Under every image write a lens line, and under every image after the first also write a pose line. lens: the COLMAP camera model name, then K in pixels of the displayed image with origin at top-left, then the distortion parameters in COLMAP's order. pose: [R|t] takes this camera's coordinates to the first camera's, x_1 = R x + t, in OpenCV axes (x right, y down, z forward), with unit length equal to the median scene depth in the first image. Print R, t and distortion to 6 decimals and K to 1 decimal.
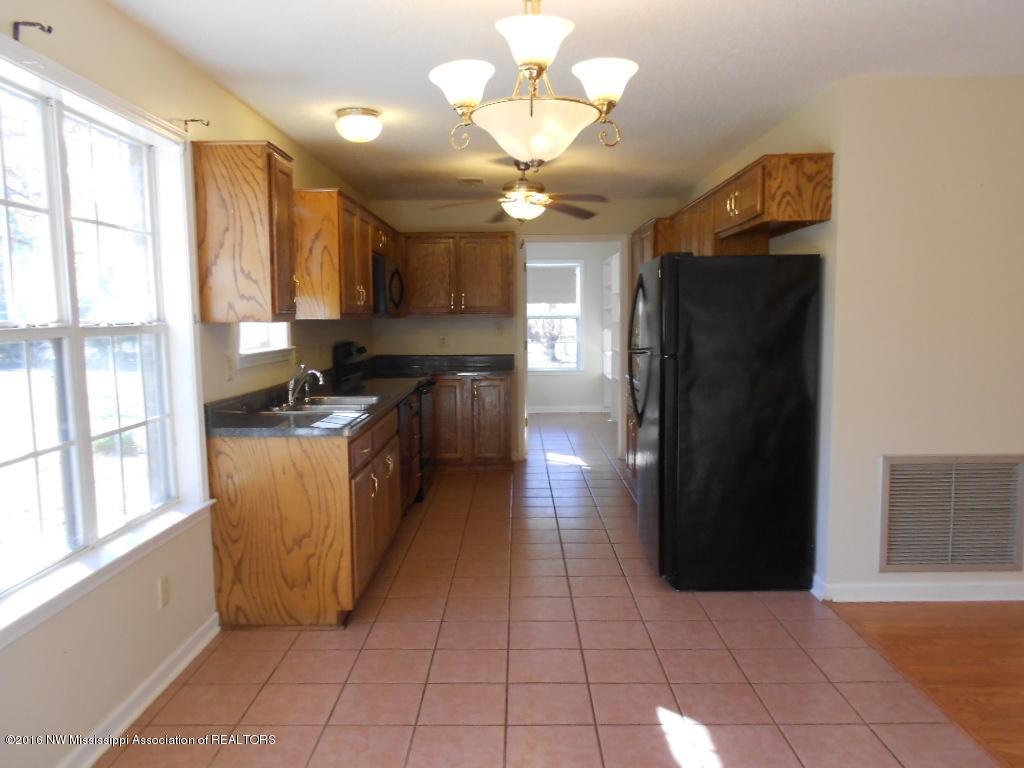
lens RADIAL K [[785.3, 0, 512.8], [0, 785.3, 387.2], [0, 0, 1]] dist [0.002997, 0.004830]
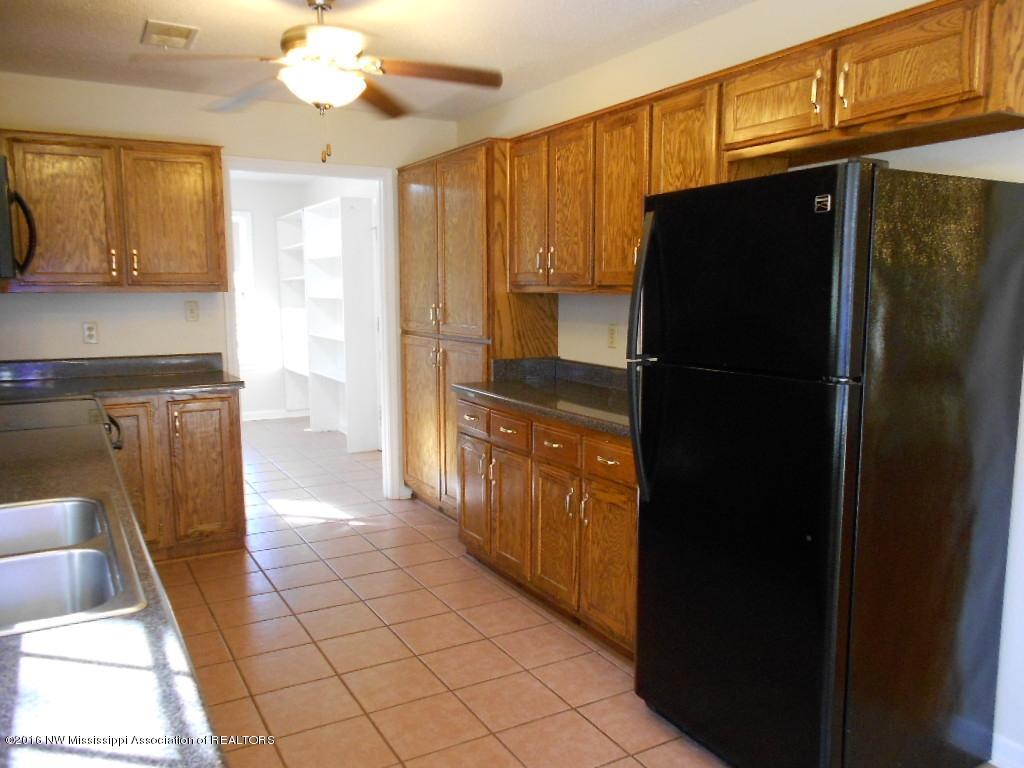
lens RADIAL K [[785.3, 0, 508.1], [0, 785.3, 384.1], [0, 0, 1]] dist [0.002997, 0.004830]
pose [[0.865075, -0.055945, 0.498513, -0.118404], [0.040754, 0.998315, 0.041313, -0.034665], [-0.499984, -0.015422, 0.865897, 0.372274]]
